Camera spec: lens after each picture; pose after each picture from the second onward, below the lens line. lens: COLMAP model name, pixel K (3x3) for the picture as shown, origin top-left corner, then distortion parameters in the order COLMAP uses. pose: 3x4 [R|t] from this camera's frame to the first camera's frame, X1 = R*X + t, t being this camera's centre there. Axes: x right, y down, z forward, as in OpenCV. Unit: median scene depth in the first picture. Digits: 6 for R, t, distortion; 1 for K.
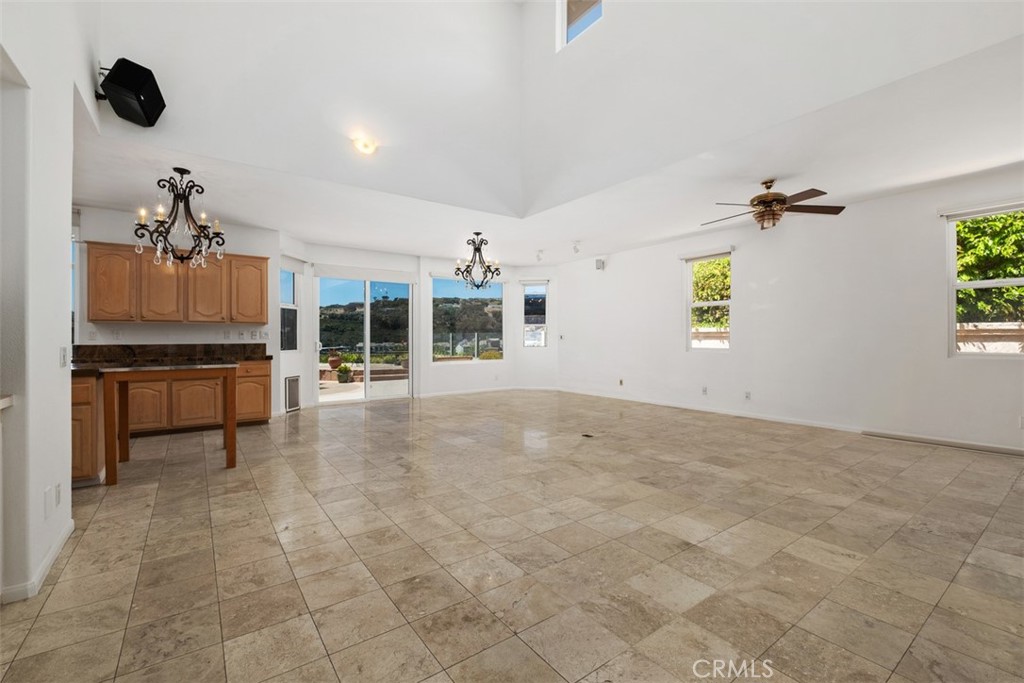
lens RADIAL K [[444.2, 0, 514.6], [0, 444.2, 339.9], [0, 0, 1]] dist [0.002097, -0.008617]
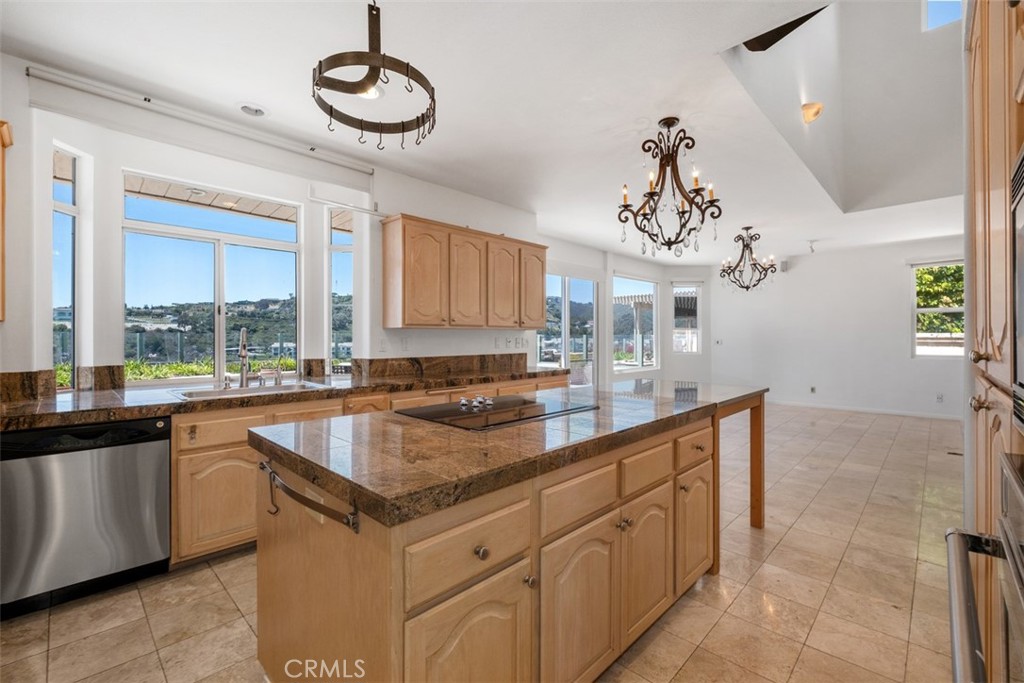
lens RADIAL K [[444.2, 0, 514.6], [0, 444.2, 339.9], [0, 0, 1]] dist [0.002097, -0.008617]
pose [[0.984699, 0.001082, 0.174262, -0.785241], [-0.001155, 0.999999, 0.000318, -0.016996], [-0.174262, -0.000514, 0.984699, 0.226753]]
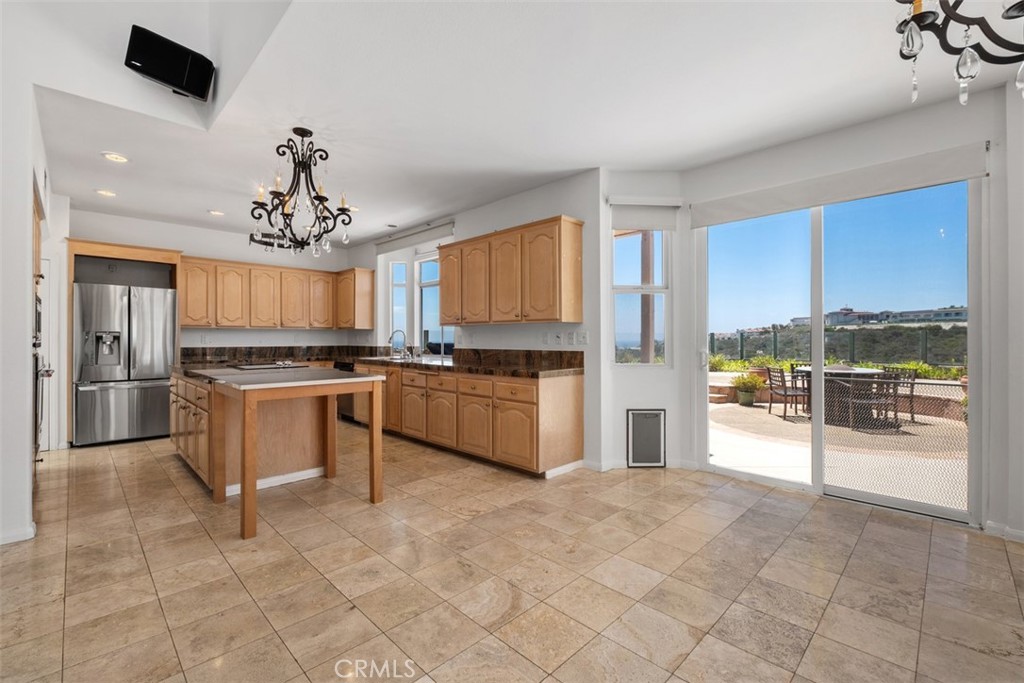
lens RADIAL K [[438.7, 0, 501.6], [0, 438.7, 340.9], [0, 0, 1]] dist [0.002025, -0.007815]
pose [[0.140758, 0.005373, -0.990029, 0.049525], [-0.002390, 0.999984, 0.005087, -0.010037], [0.990041, 0.001650, 0.140769, 0.863646]]
